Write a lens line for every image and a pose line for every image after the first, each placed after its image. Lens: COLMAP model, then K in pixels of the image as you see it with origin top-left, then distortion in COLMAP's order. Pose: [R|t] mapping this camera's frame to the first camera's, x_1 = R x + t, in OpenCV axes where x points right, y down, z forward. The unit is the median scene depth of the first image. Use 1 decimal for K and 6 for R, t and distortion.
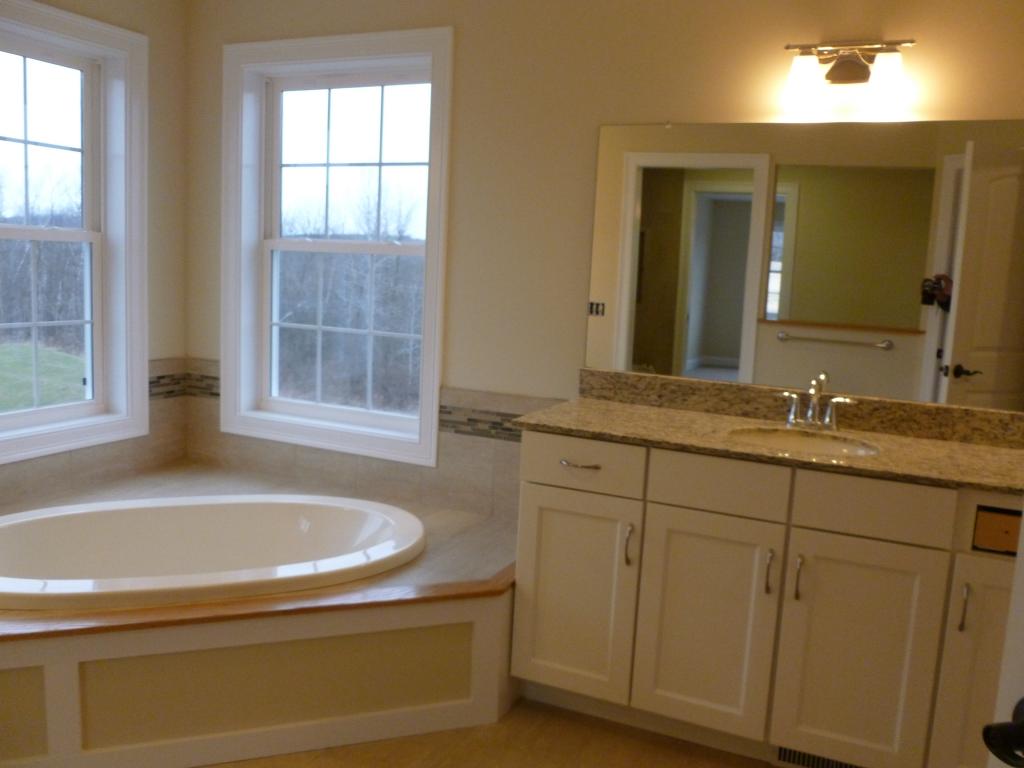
lens RADIAL K [[887.8, 0, 502.3], [0, 887.8, 379.3], [0, 0, 1]] dist [-0.048829, 0.037341]
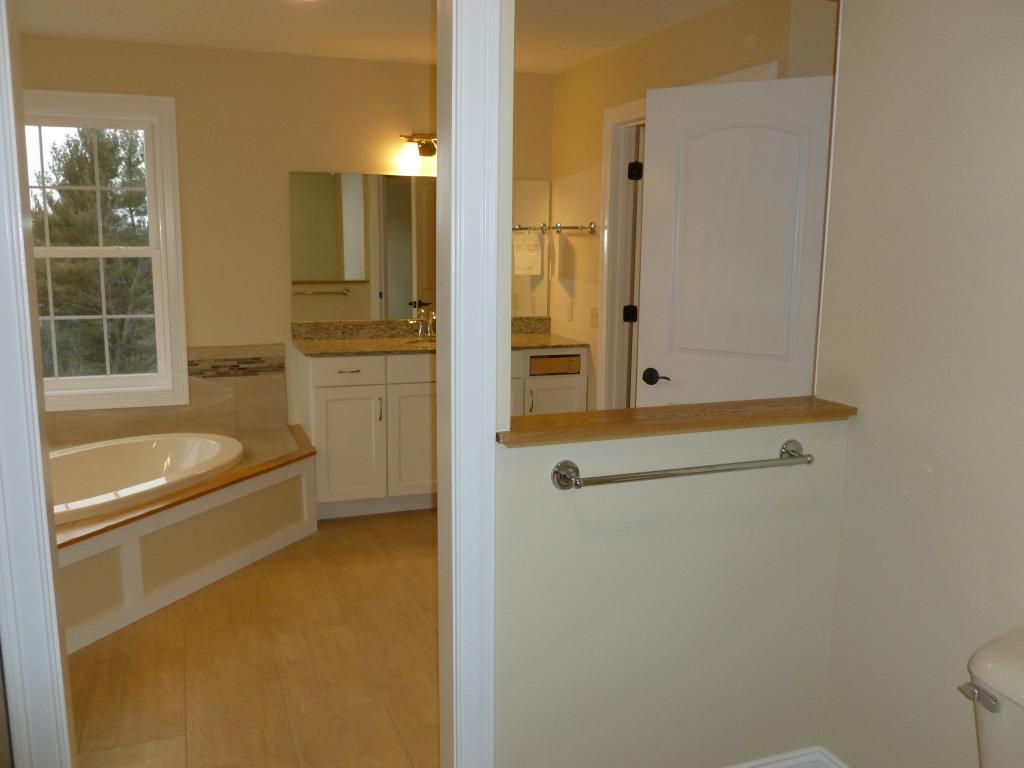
lens RADIAL K [[887.8, 0, 512.3], [0, 887.8, 385.3], [0, 0, 1]] dist [-0.048829, 0.037341]
pose [[0.684110, -0.155609, 0.712586, -0.744565], [0.118159, 0.987716, 0.102252, -0.015388], [-0.719744, 0.014247, 0.694093, -0.372667]]
